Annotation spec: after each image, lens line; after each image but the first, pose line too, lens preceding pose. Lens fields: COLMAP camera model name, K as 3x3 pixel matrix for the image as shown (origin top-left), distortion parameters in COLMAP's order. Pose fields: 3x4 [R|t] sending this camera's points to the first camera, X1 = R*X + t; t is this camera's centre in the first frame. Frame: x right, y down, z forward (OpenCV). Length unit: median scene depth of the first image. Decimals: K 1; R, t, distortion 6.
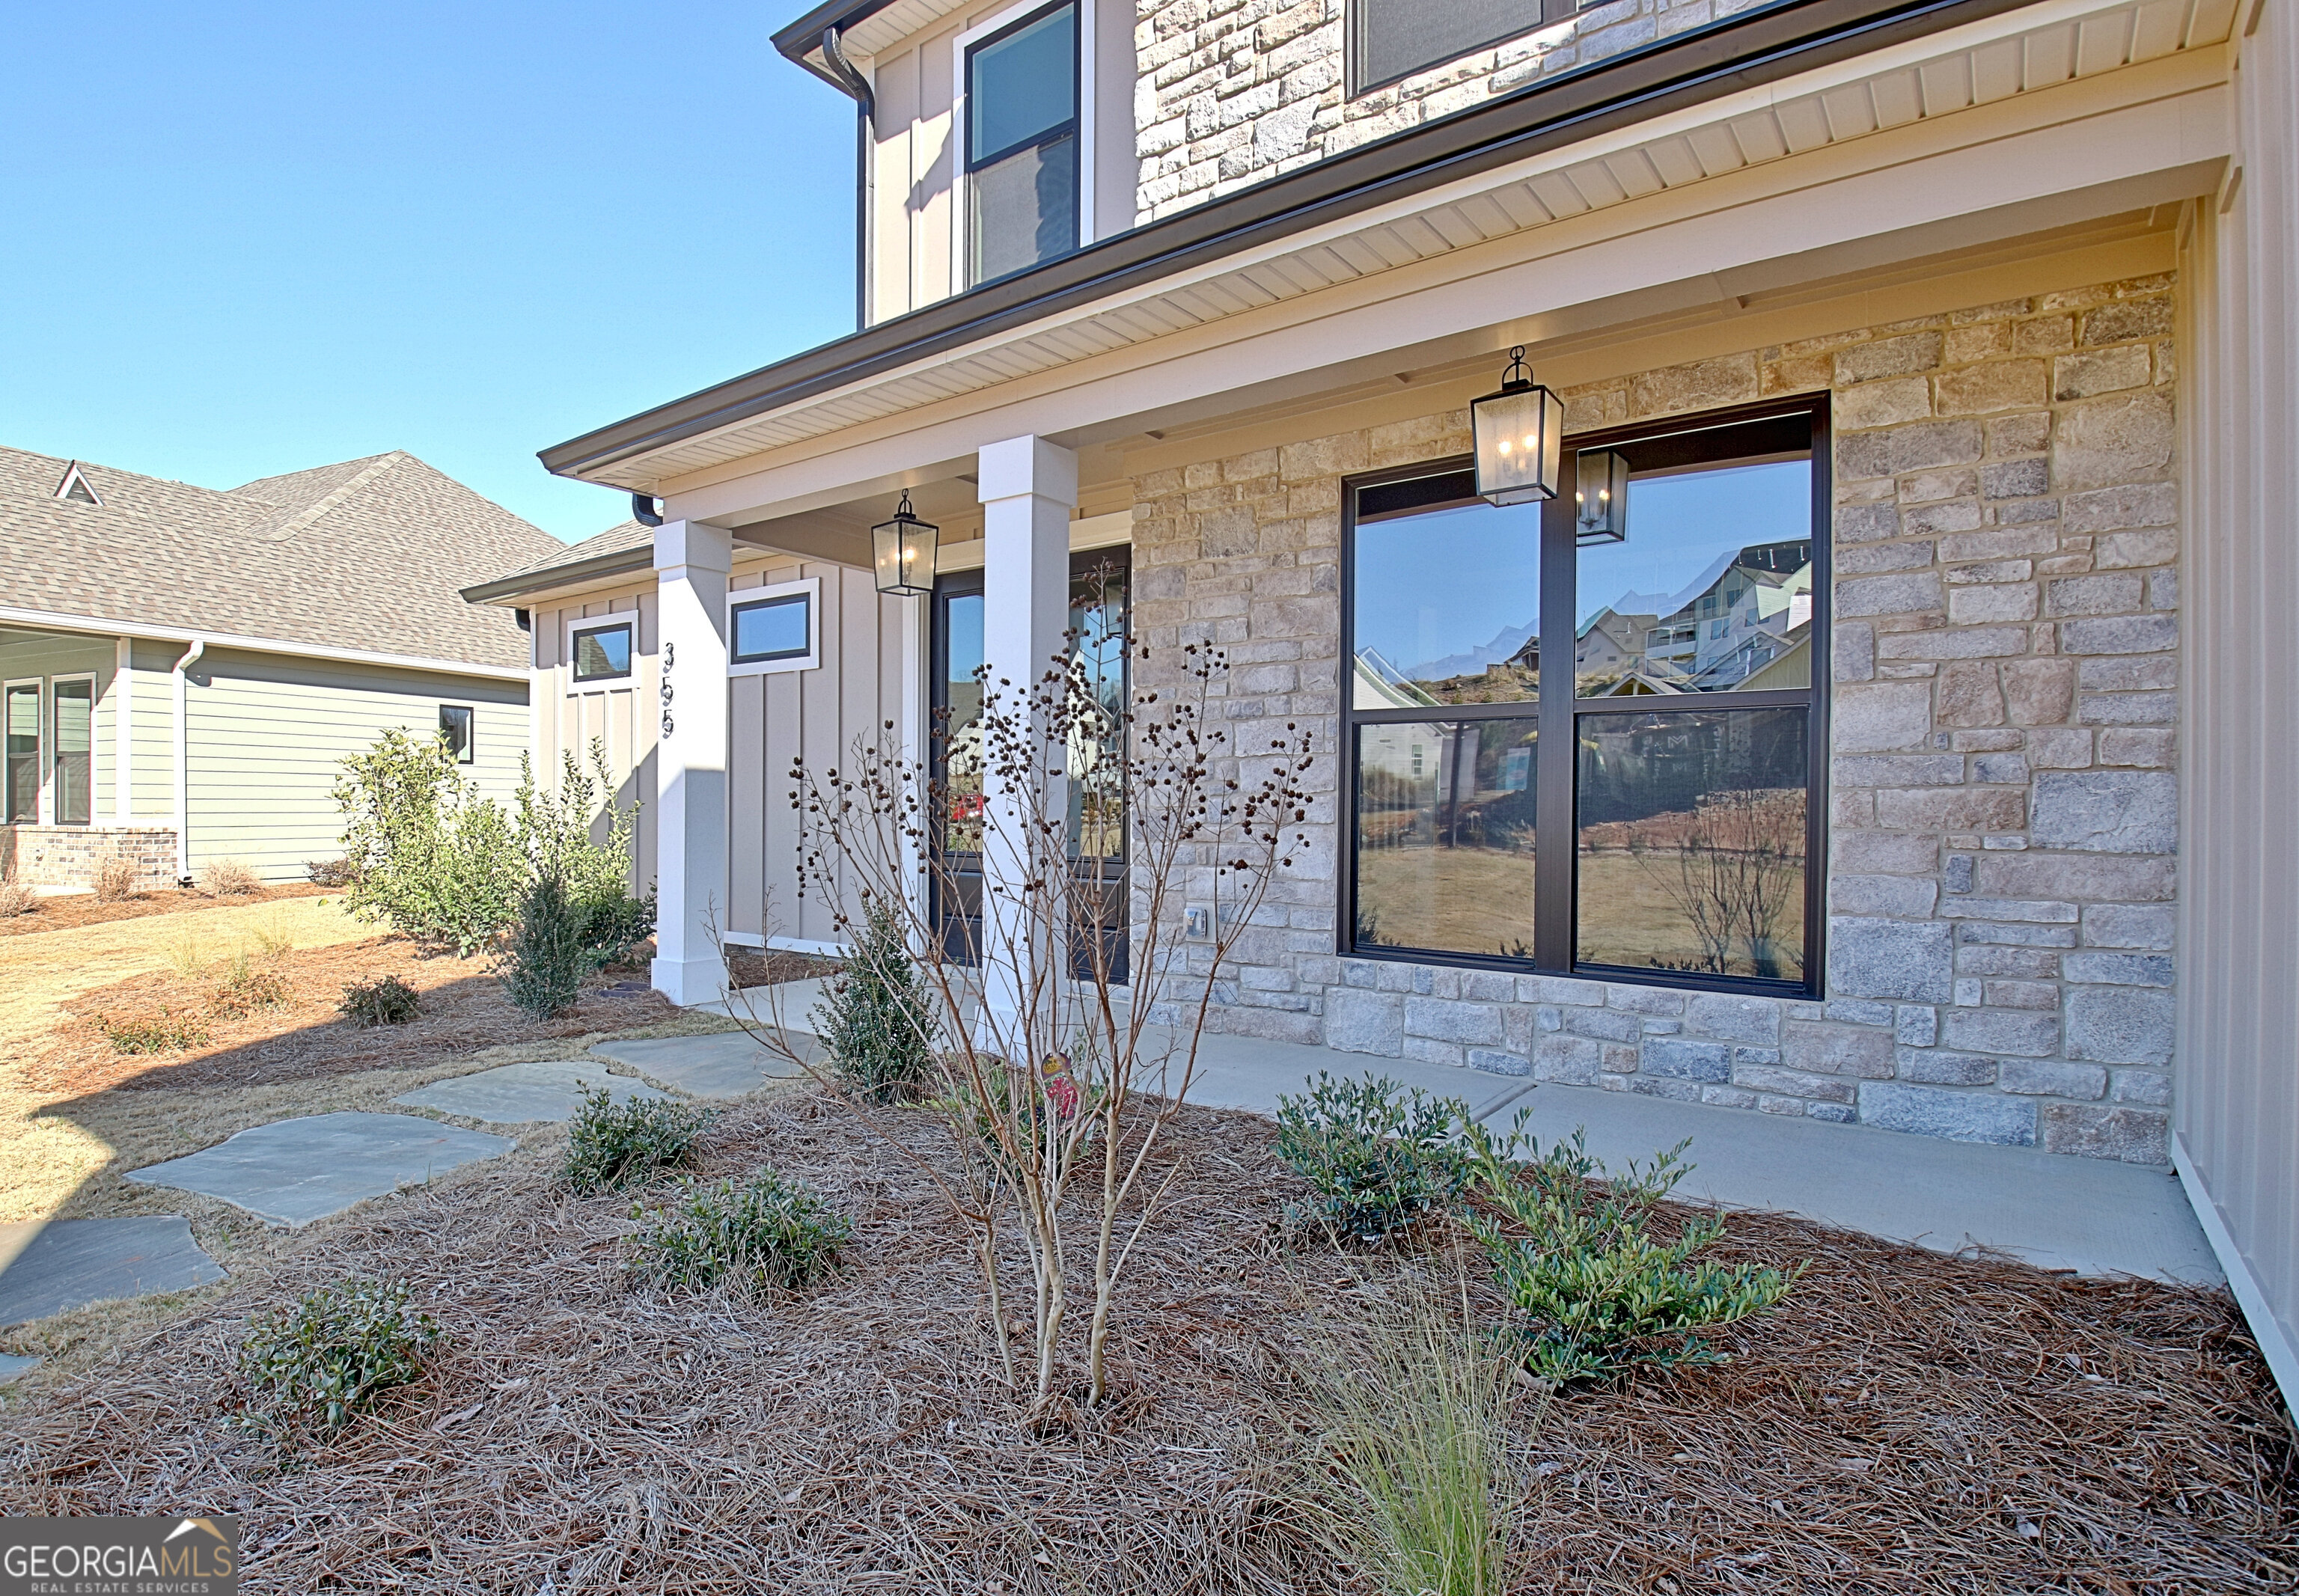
lens RADIAL K [[1155.3, 0, 1144.4], [0, 1155.3, 785.6], [0, 0, 1]] dist [0.041964, 0.000064]
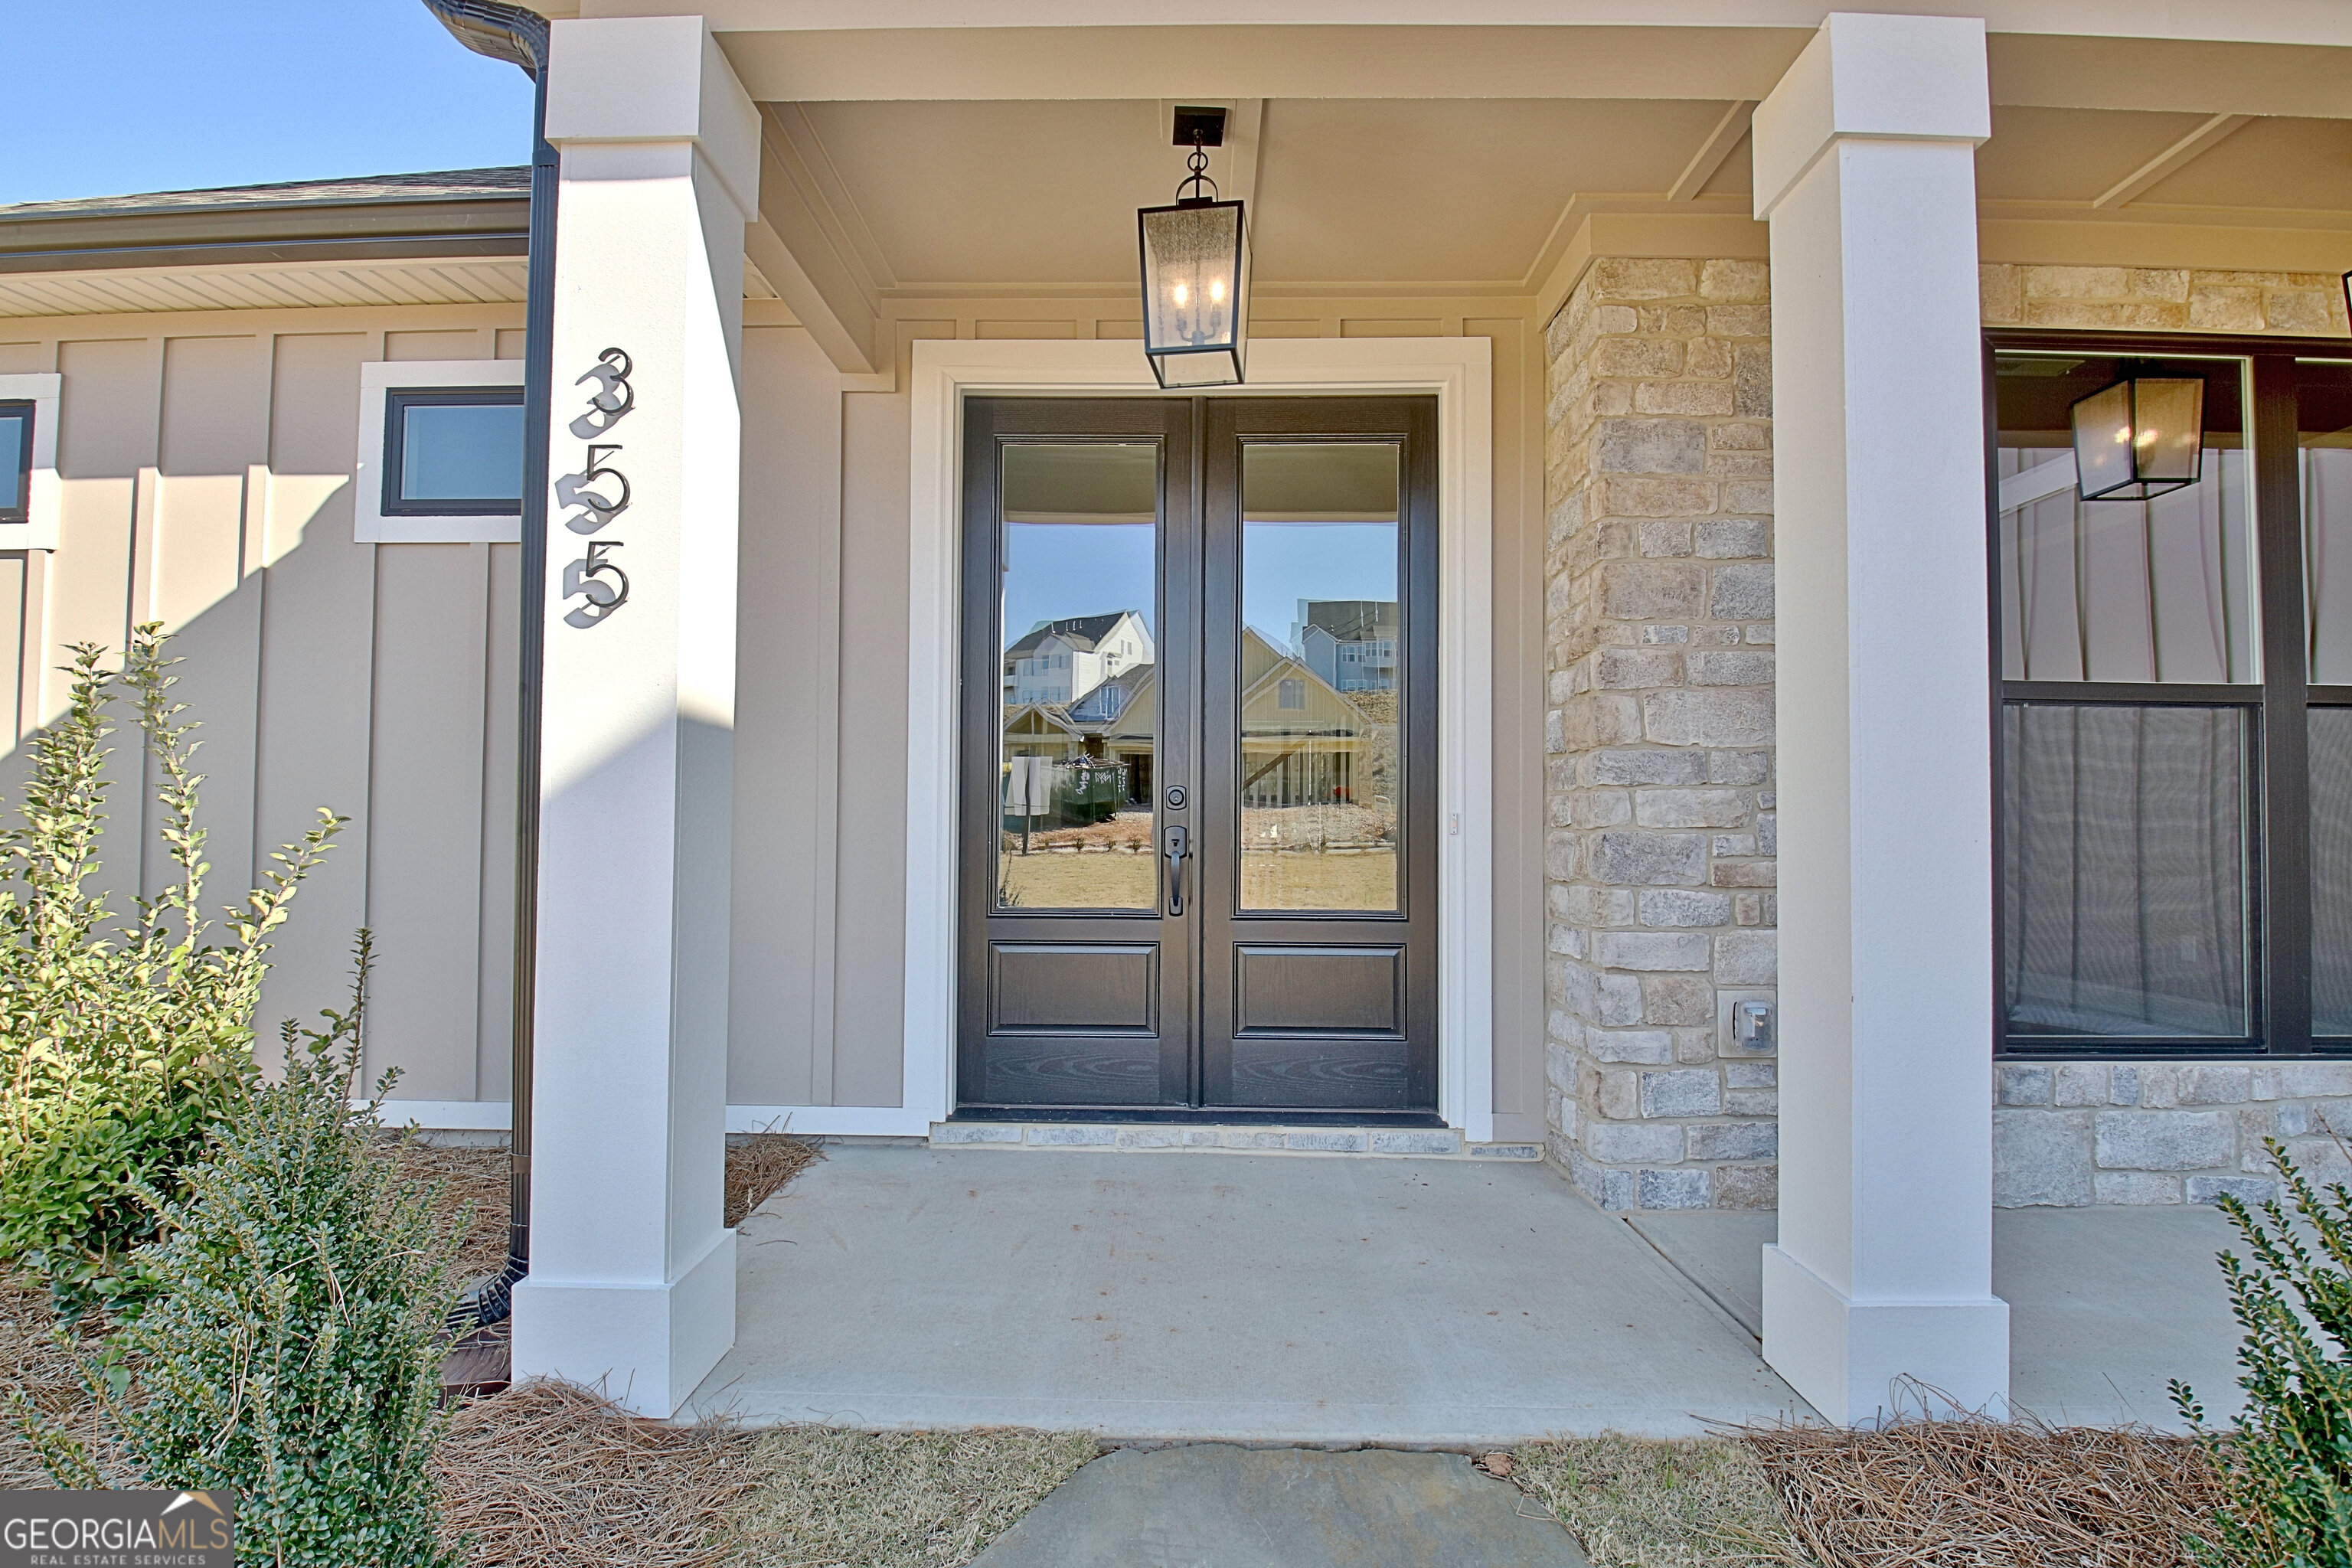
lens RADIAL K [[1067.3, 0, 1176.0], [0, 1067.3, 784.0], [0, 0, 1]] dist [-0.012479, -0.000585]
pose [[0.812540, 0.024340, 0.582396, -0.528039], [-0.011764, 0.999609, -0.025363, 0.013480], [-0.582786, 0.013757, 0.812509, 0.756646]]
